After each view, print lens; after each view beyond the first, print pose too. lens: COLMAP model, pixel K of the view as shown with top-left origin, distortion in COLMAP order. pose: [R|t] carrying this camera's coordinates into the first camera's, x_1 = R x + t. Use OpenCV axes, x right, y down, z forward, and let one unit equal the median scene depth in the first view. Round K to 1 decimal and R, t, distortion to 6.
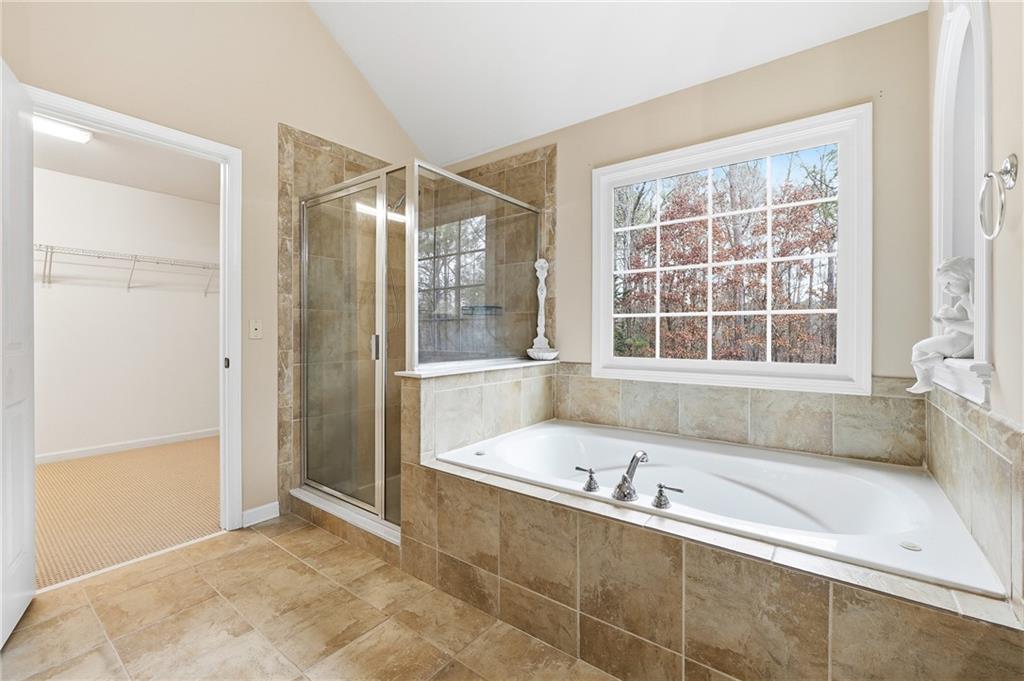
lens RADIAL K [[430.7, 0, 515.8], [0, 430.7, 336.0], [0, 0, 1]] dist [-0.009186, 0.000653]
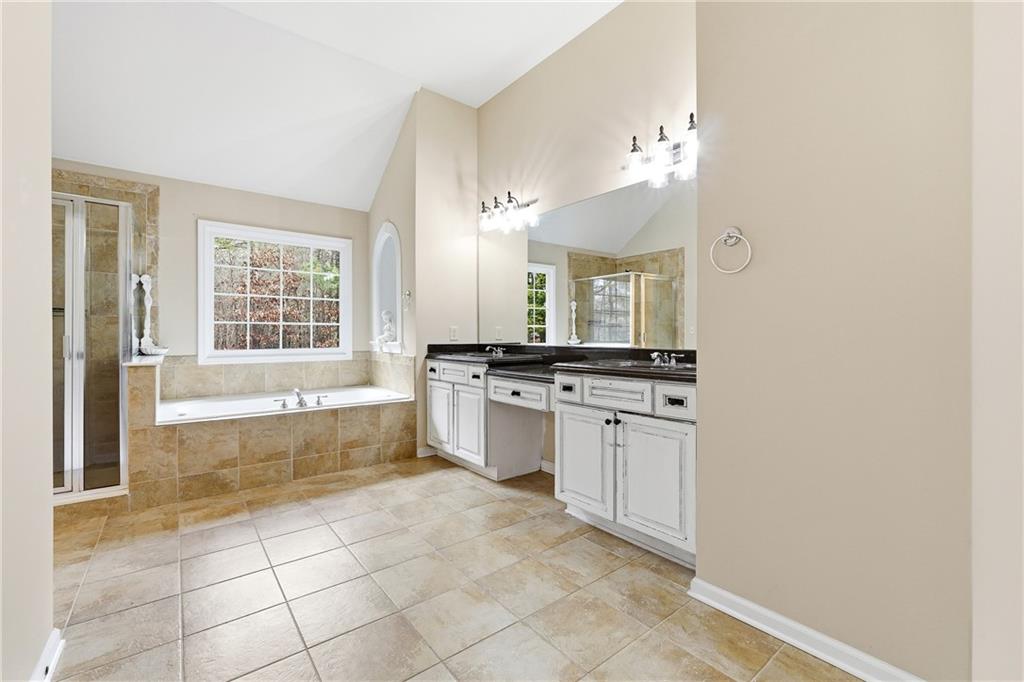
lens RADIAL K [[430.7, 0, 514.3], [0, 430.7, 336.9], [0, 0, 1]] dist [-0.009186, 0.000653]
pose [[0.257066, -0.006982, 0.966369, -1.227196], [0.008666, 0.999950, 0.004919, 0.006378], [-0.966355, 0.007110, 0.257113, -0.495245]]
